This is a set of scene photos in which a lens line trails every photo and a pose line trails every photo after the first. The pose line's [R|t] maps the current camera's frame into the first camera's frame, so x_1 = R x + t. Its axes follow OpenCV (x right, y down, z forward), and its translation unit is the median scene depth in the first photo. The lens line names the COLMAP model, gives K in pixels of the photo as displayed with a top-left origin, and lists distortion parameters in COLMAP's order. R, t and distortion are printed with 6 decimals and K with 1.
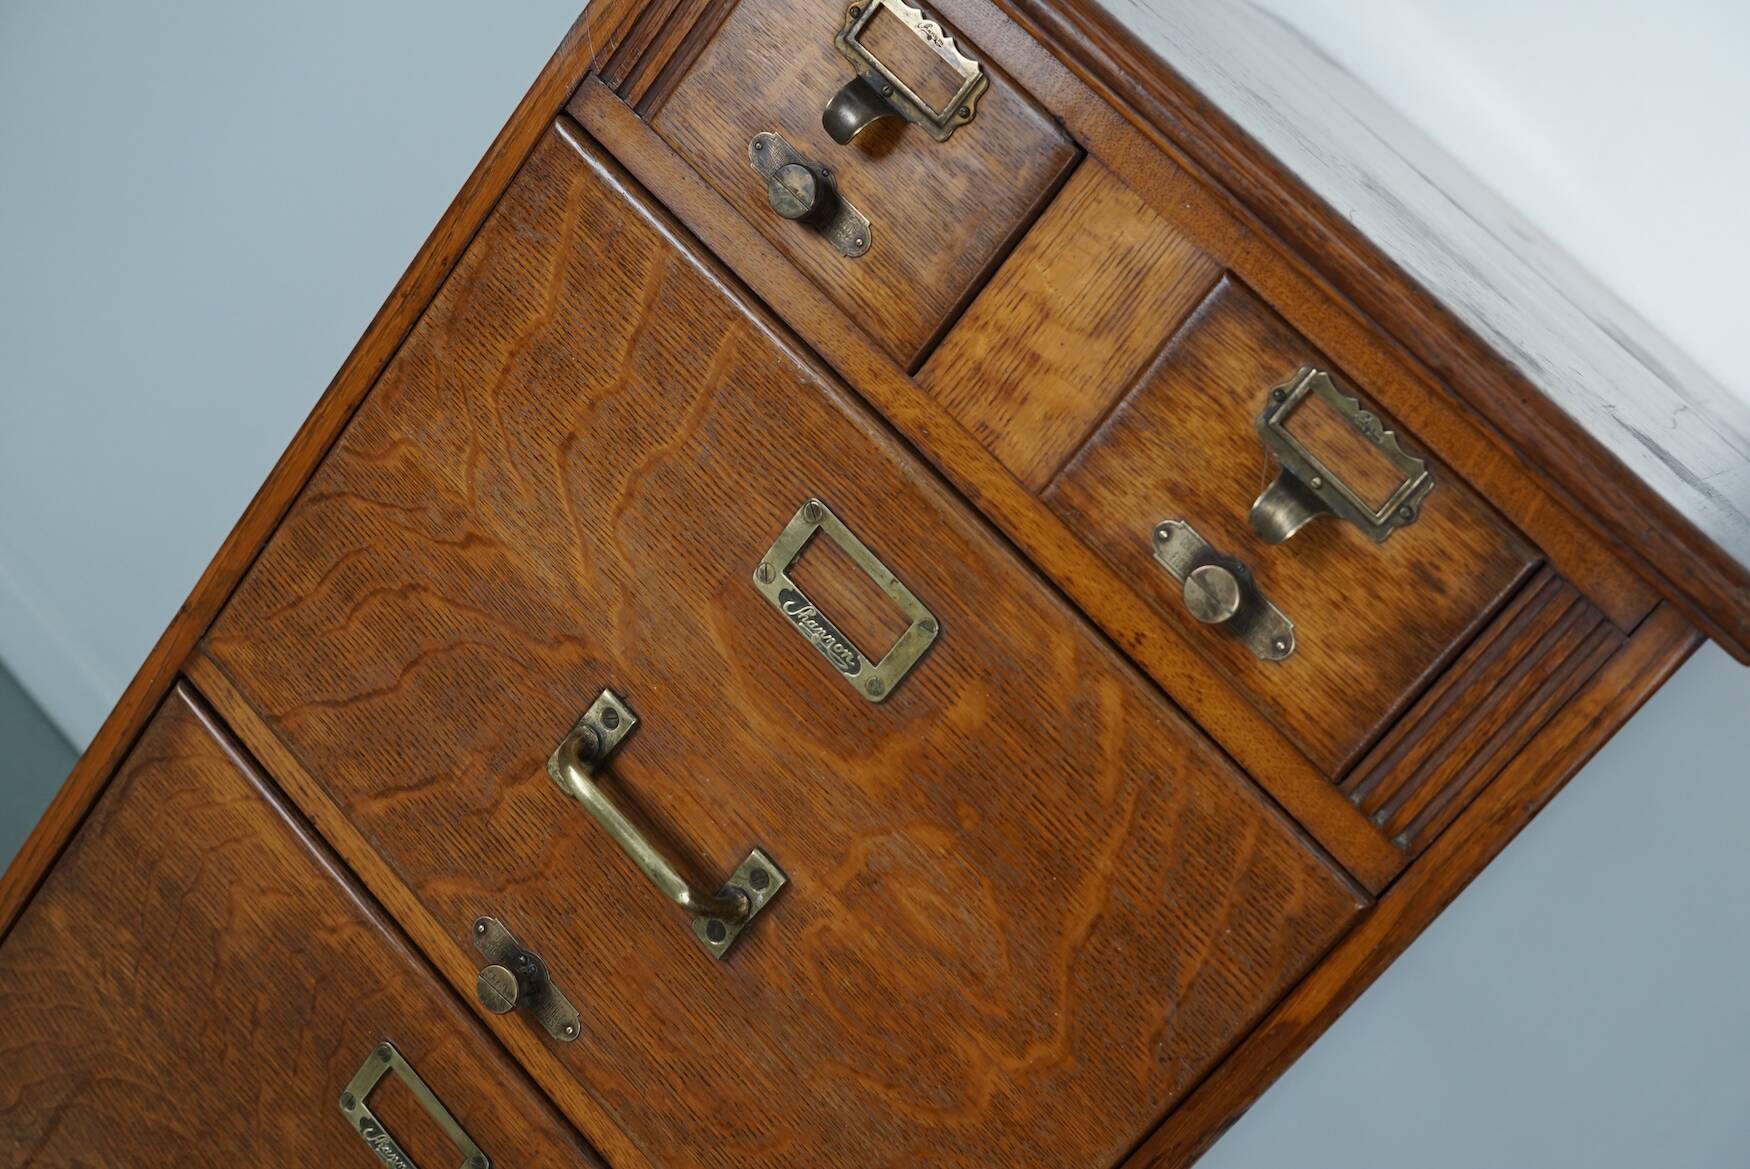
lens RADIAL K [[2261.6, 0, 880.3], [0, 2261.6, 599.1], [0, 0, 1]] dist [-0.103789, 0.000000]
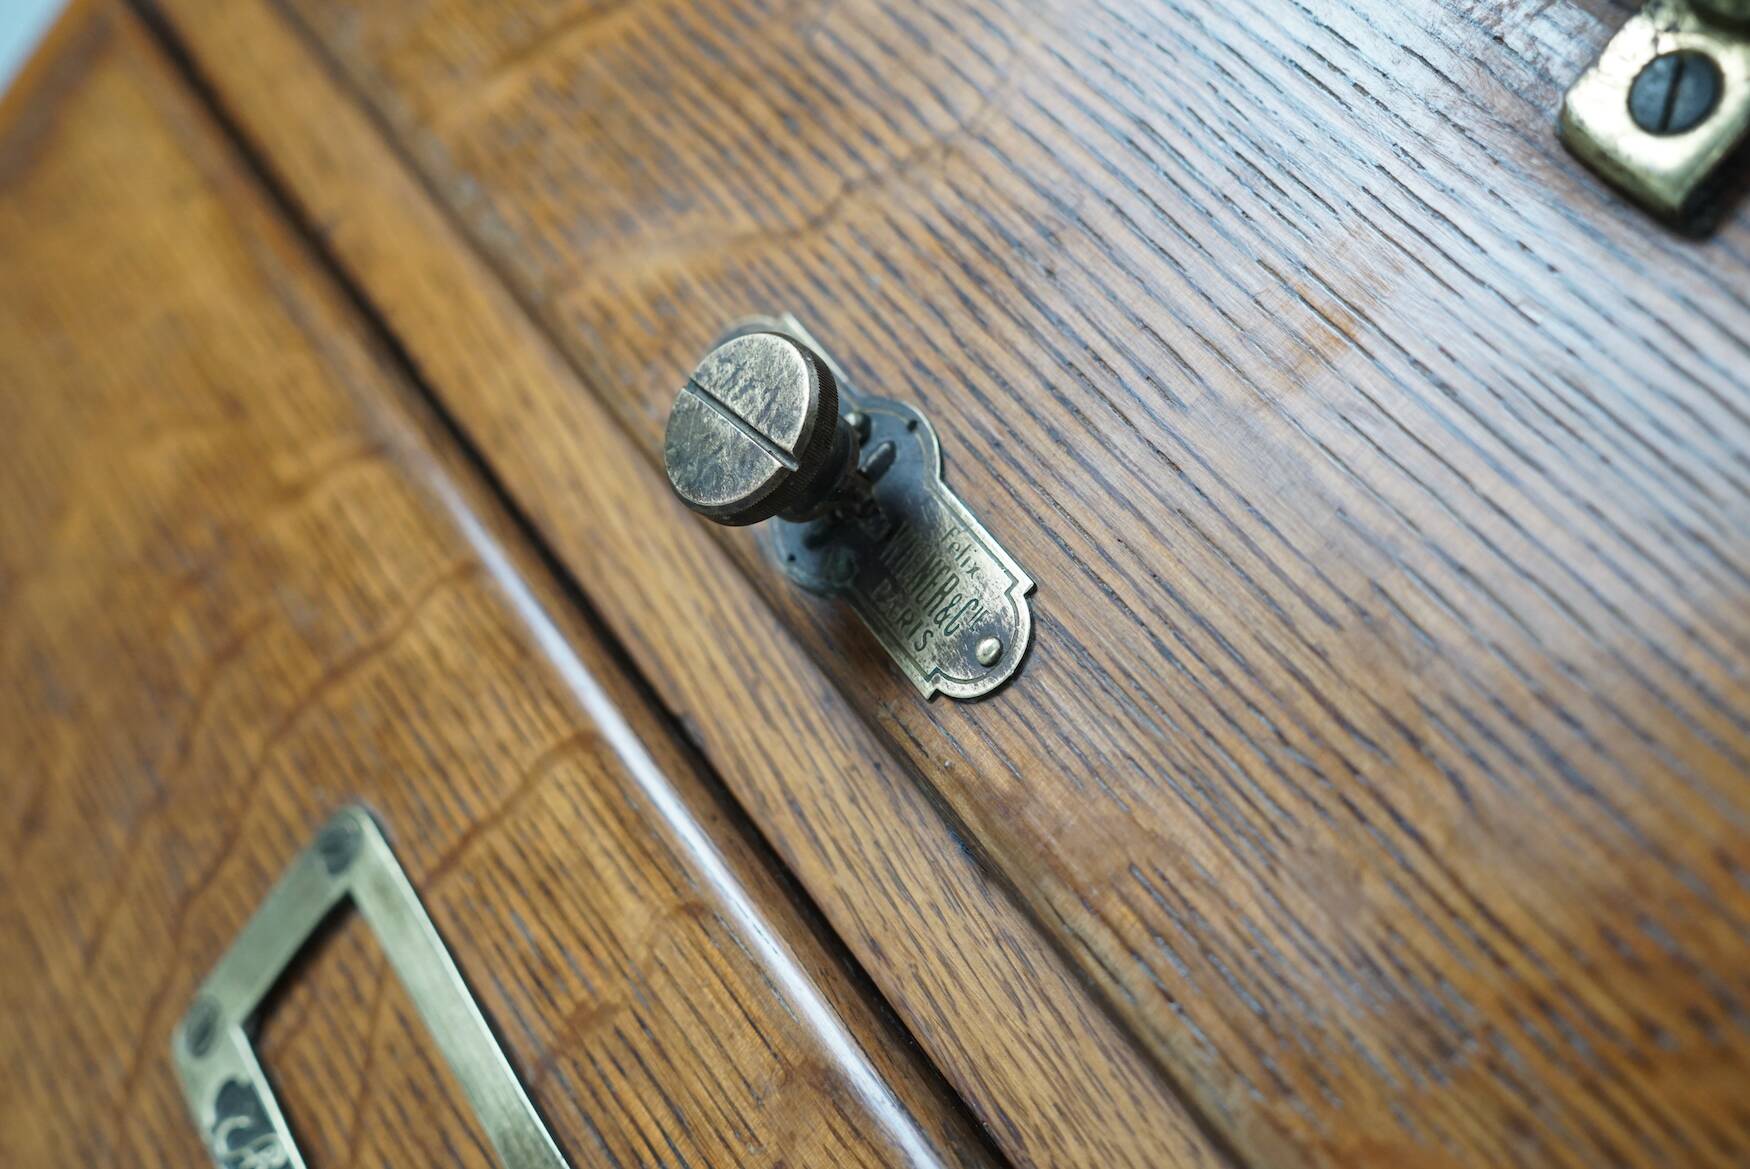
lens RADIAL K [[2261.6, 0, 888.4], [0, 2261.6, 592.5], [0, 0, 1]] dist [-0.103789, 0.000000]
pose [[0.975116, 0.082966, -0.205587, -0.105315], [-0.154808, 0.918621, -0.363551, 0.304253], [0.158694, 0.386331, 0.908606, 0.827438]]
